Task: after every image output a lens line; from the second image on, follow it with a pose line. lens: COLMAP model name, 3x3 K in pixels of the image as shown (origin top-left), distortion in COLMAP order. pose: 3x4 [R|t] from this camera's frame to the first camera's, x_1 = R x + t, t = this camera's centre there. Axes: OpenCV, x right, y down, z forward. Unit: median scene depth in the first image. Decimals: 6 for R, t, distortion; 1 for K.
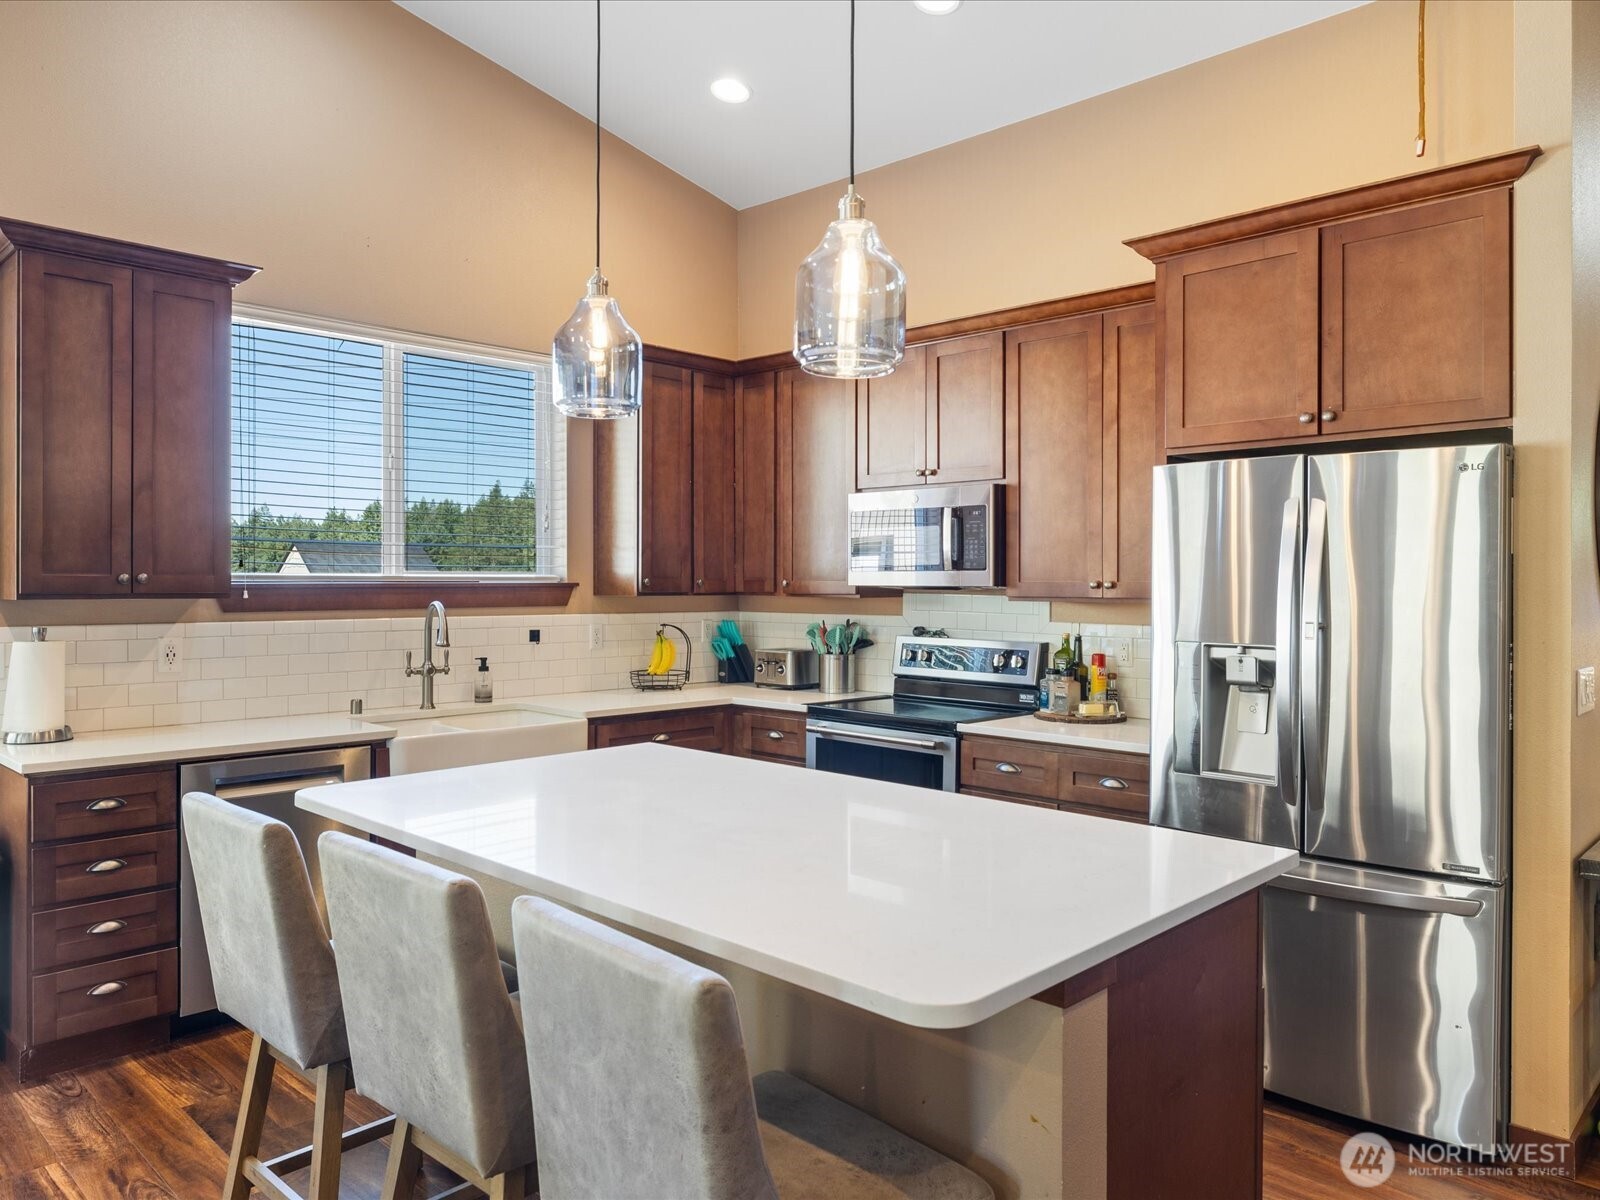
lens RADIAL K [[1127.0, 0, 798.5], [0, 1127.0, 593.2], [0, 0, 1]] dist [-0.007915, -0.003015]
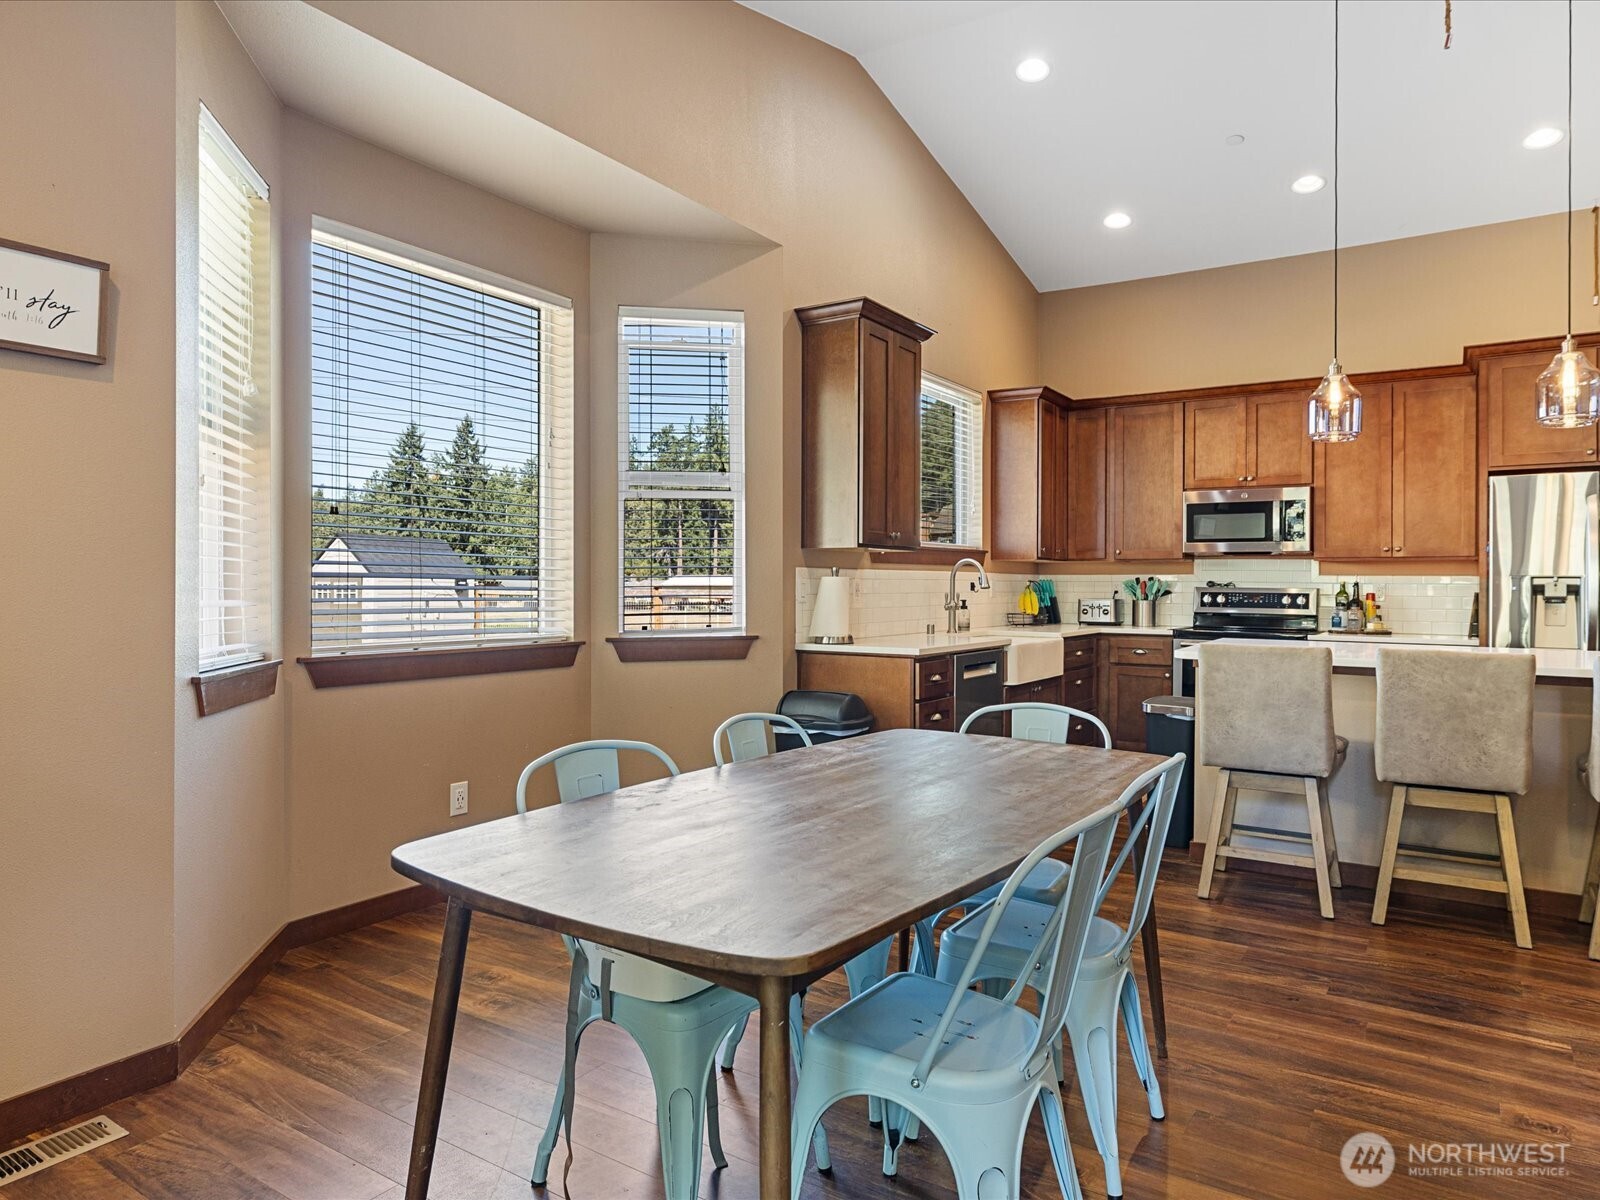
lens RADIAL K [[1012.0, 0, 799.4], [0, 1012.0, 583.0], [0, 0, 1]] dist [-0.003836, 0.000330]
pose [[0.980542, 0.001763, 0.196302, -0.790306], [-0.000070, 0.999963, -0.008631, 0.050154], [-0.196310, 0.008449, 0.980505, -0.248512]]
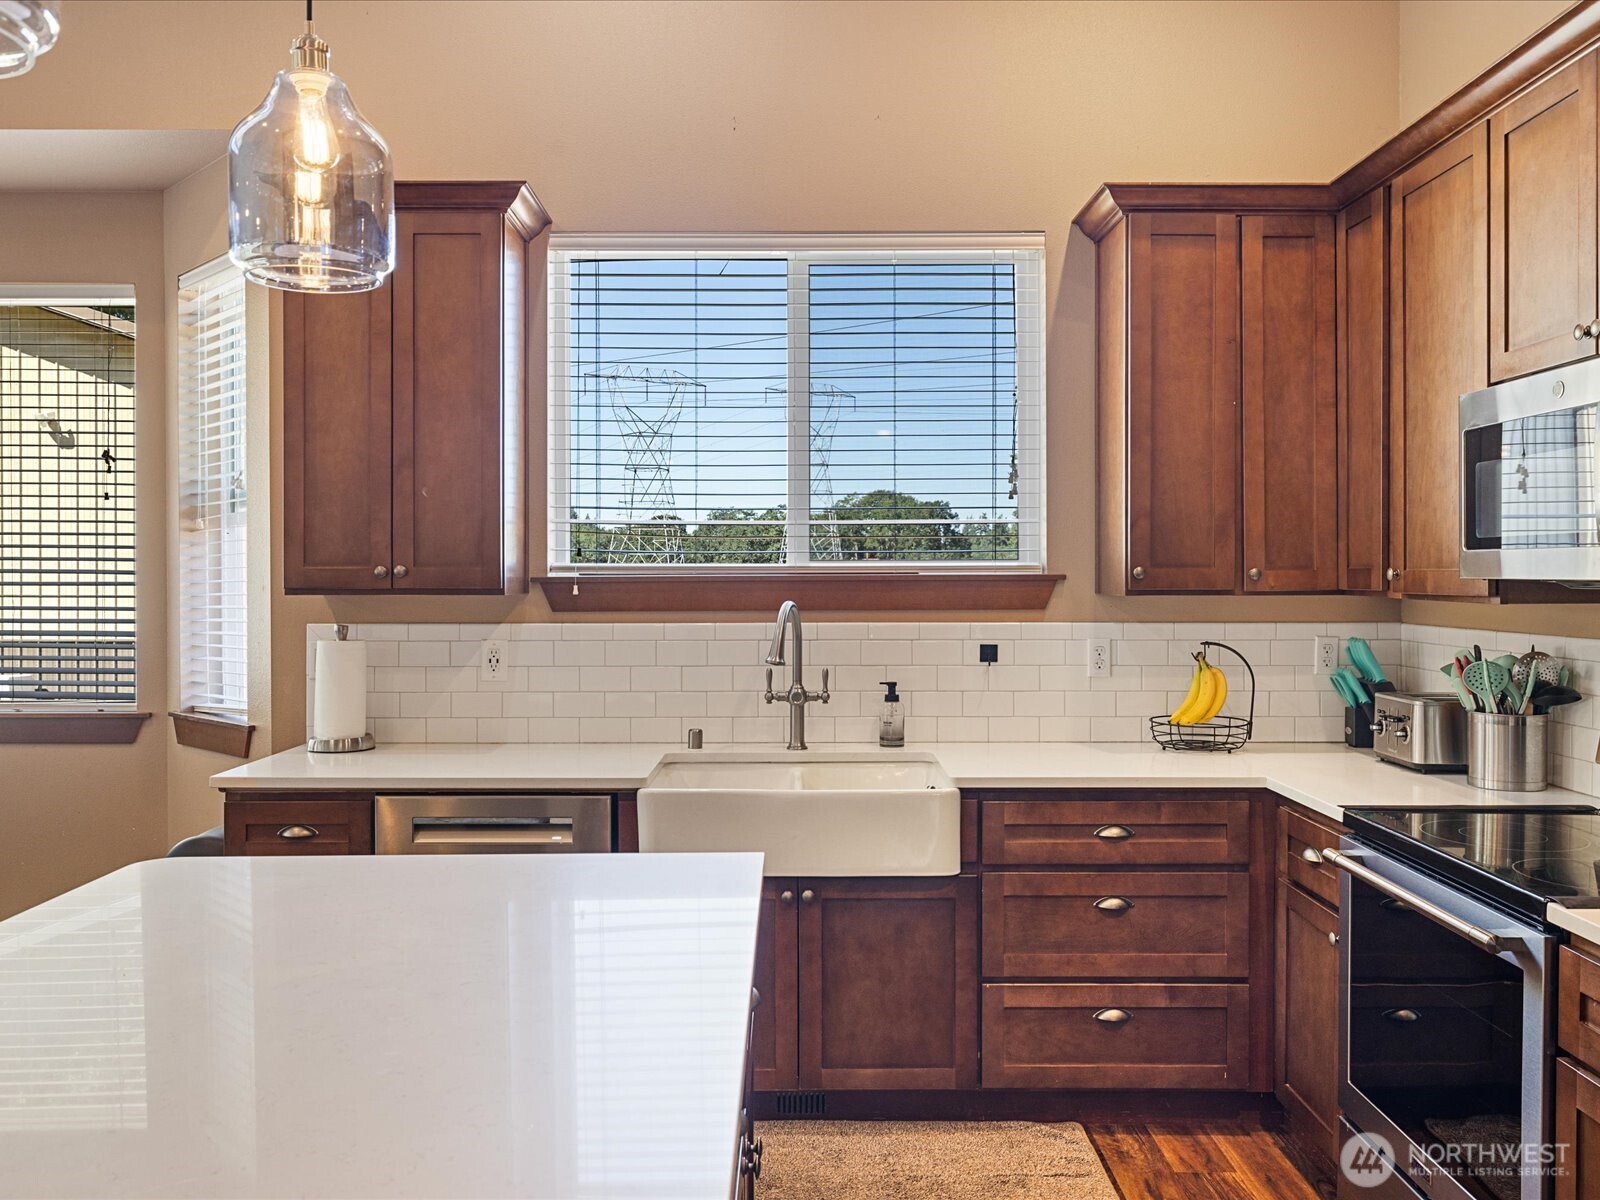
lens RADIAL K [[1301.4, 0, 801.5], [0, 1301.4, 584.2], [0, 0, 1]] dist [-0.003048, -0.002603]
pose [[0.698115, 0.002983, -0.715979, 0.274408], [-0.004010, 0.999992, 0.000257, -0.003651], [0.715974, 0.002691, 0.698122, 0.423574]]
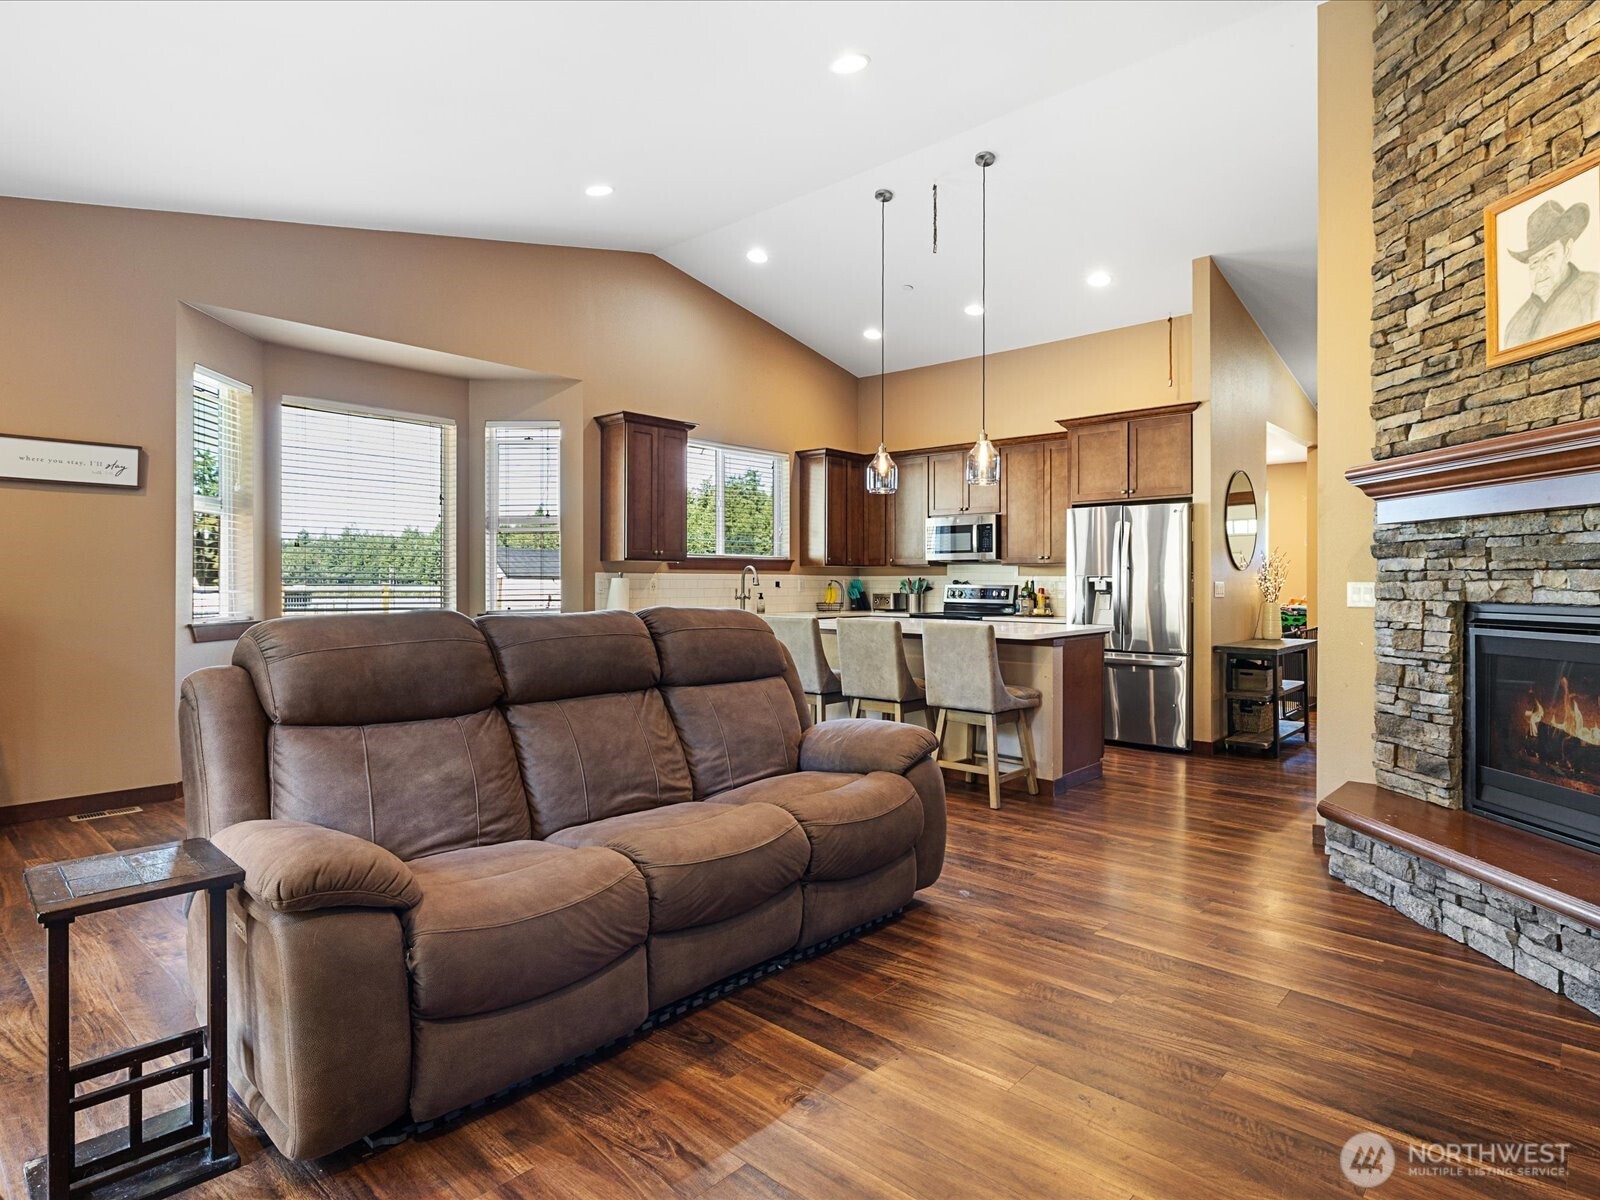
lens RADIAL K [[884.5, 0, 807.7], [0, 884.5, 590.3], [0, 0, 1]] dist [-0.014780, -0.000206]
pose [[0.999104, -0.001320, 0.042306, -0.278825], [0.001400, 0.999997, -0.001845, 0.058666], [-0.042303, 0.001903, 0.999103, -0.762182]]
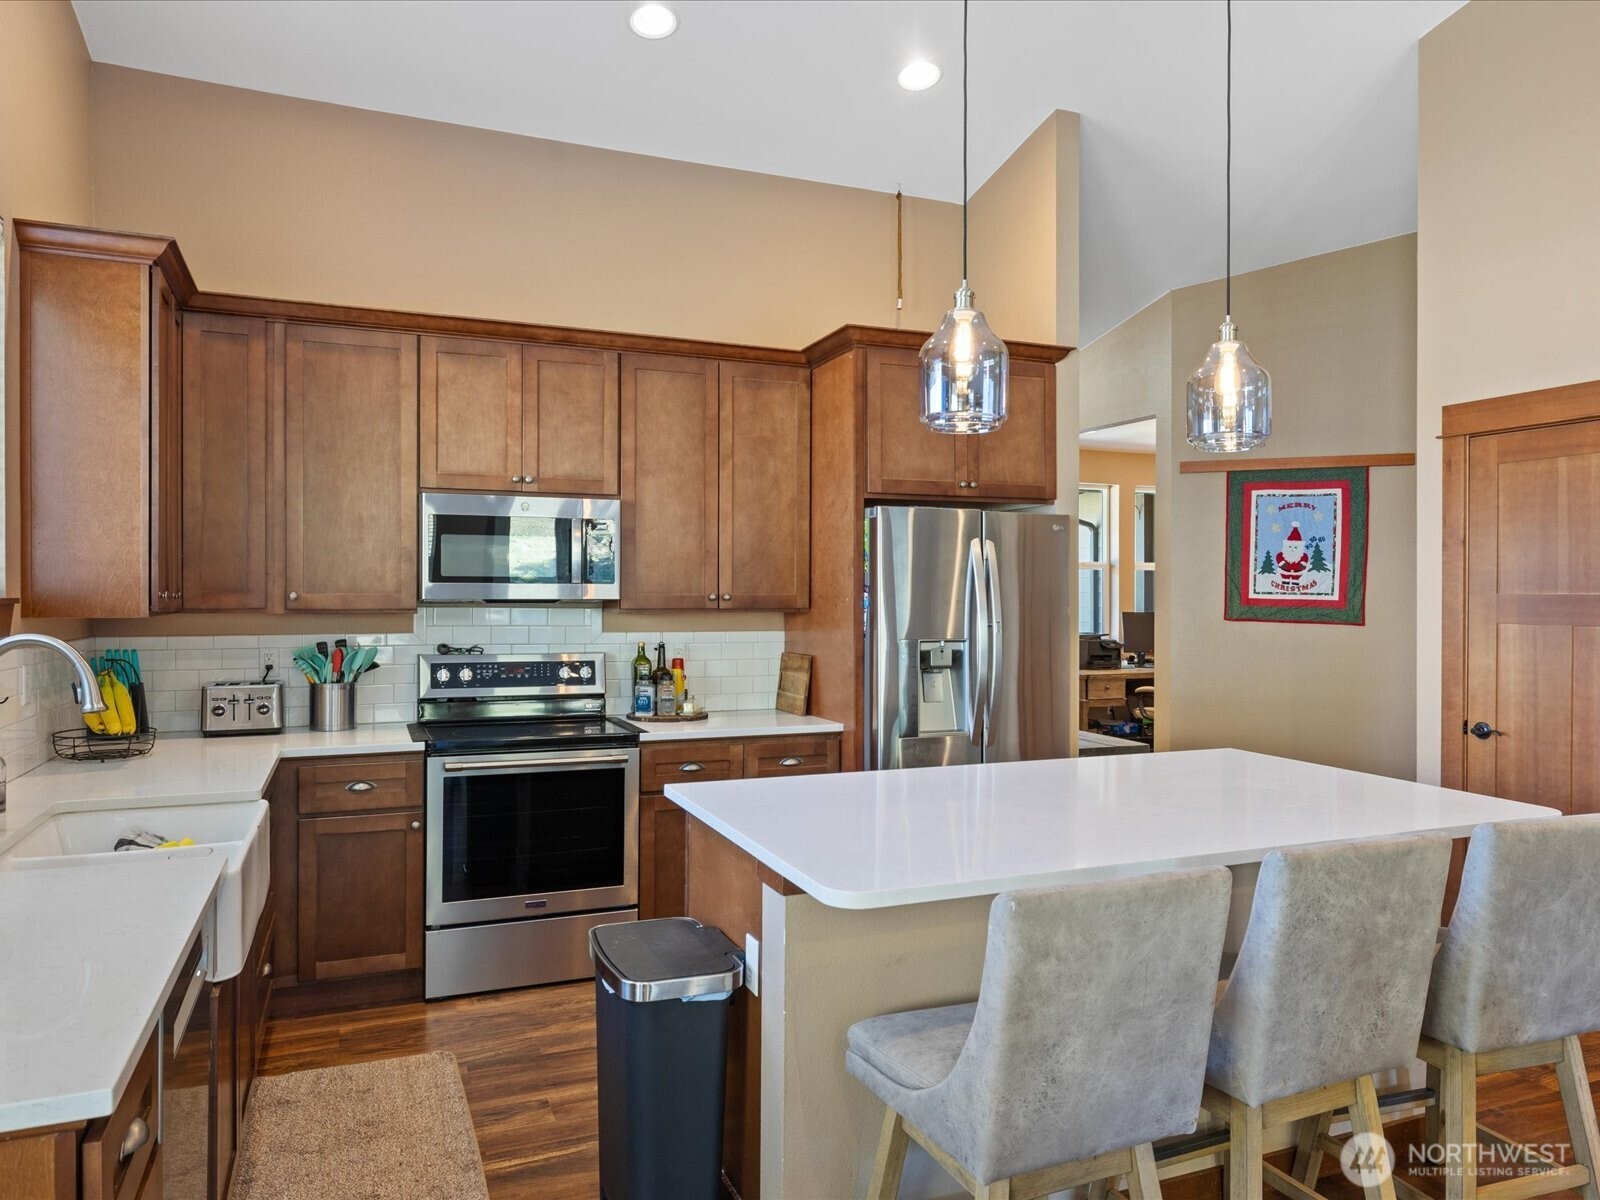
lens RADIAL K [[1075.7, 0, 800.0], [0, 1075.7, 600.0], [0, 0, 1]] dist [0.002644, 0.001896]
pose [[0.393410, -0.007360, 0.919334, -0.649954], [0.007531, 0.999960, 0.004783, -0.008491], [-0.919332, 0.005042, 0.393450, 0.448122]]
